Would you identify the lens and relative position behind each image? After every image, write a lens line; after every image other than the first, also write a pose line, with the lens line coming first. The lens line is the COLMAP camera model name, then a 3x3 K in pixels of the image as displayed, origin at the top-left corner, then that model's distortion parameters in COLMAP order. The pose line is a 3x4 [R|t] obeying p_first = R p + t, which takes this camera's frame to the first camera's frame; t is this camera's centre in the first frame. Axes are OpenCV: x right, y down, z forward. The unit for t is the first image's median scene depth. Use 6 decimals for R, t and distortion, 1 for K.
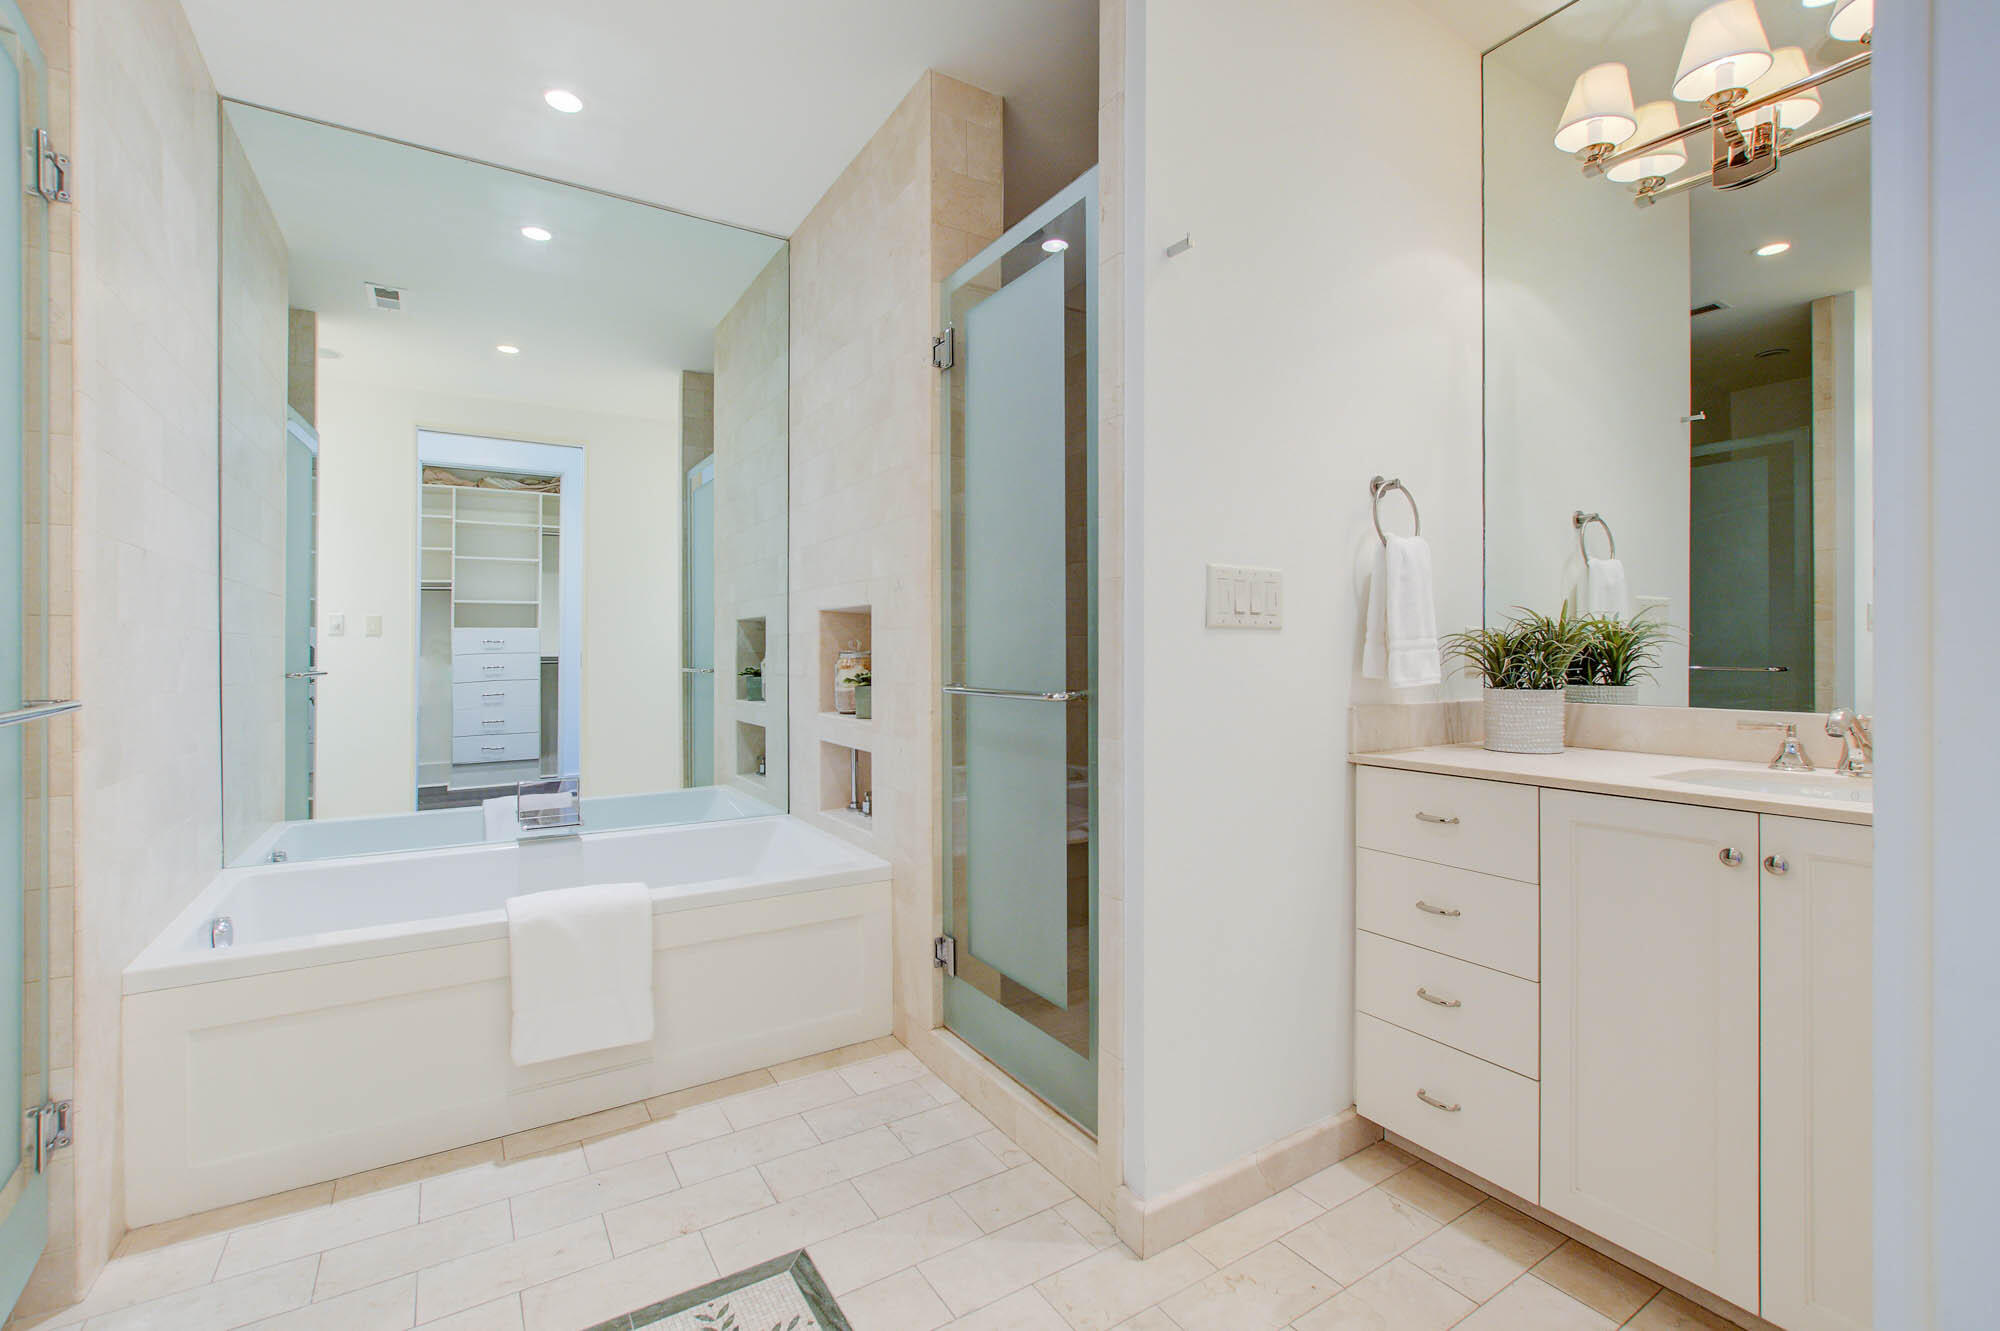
lens RADIAL K [[884.2, 0, 1005.6], [0, 884.2, 653.6], [0, 0, 1]] dist [-0.000079, 0.000801]
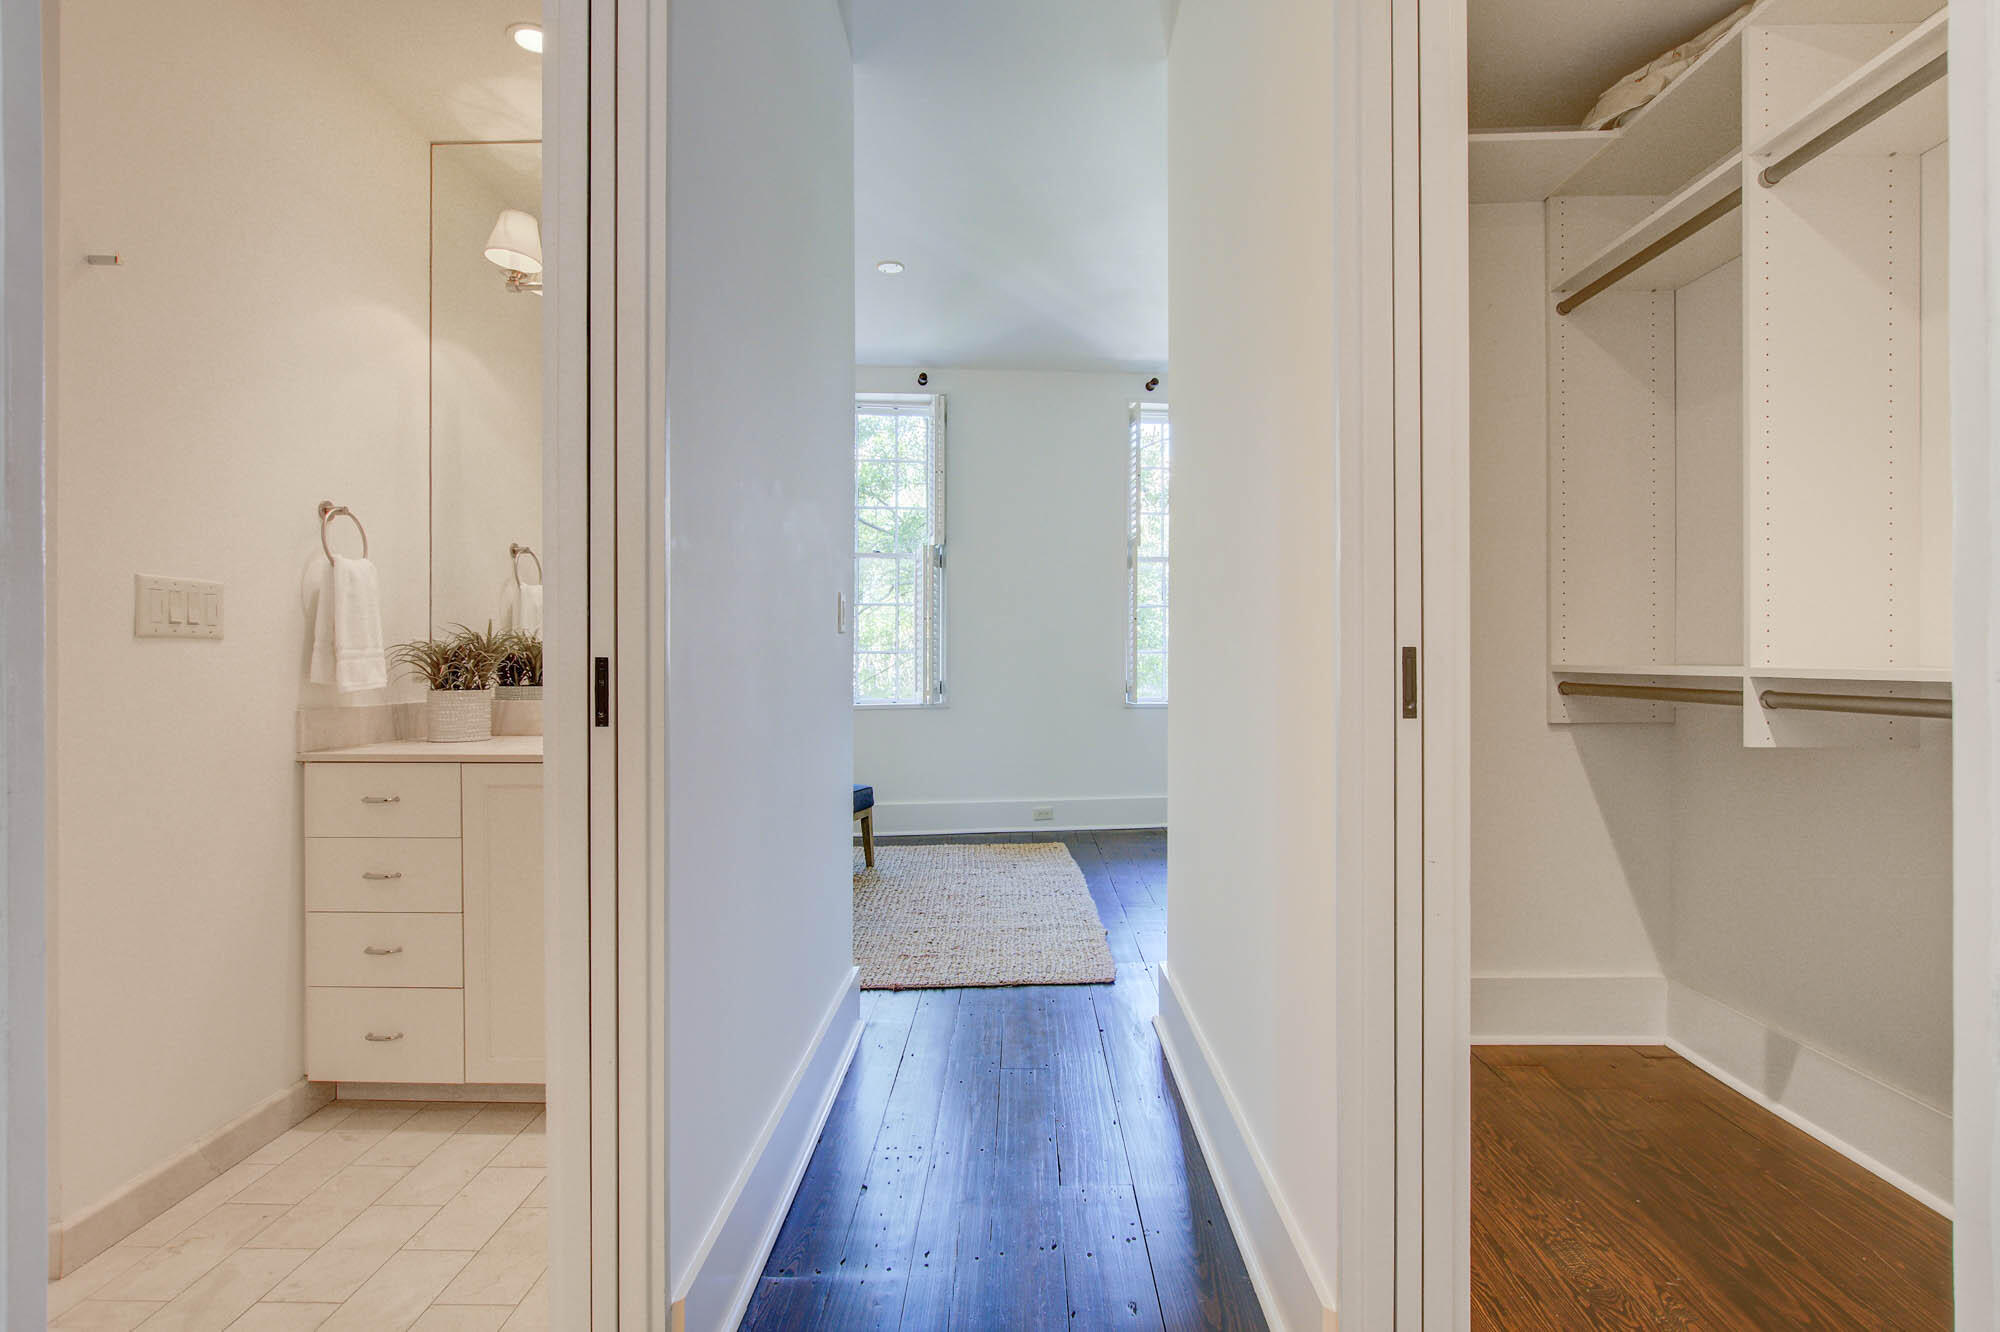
lens RADIAL K [[982.8, 0, 1007.9], [0, 982.8, 660.1], [0, 0, 1]] dist [-0.019606, 0.004830]
pose [[0.544046, -0.001889, 0.839053, -0.129562], [0.003018, 0.999995, 0.000294, 0.000234], [-0.839050, 0.002372, 0.544049, -0.354858]]
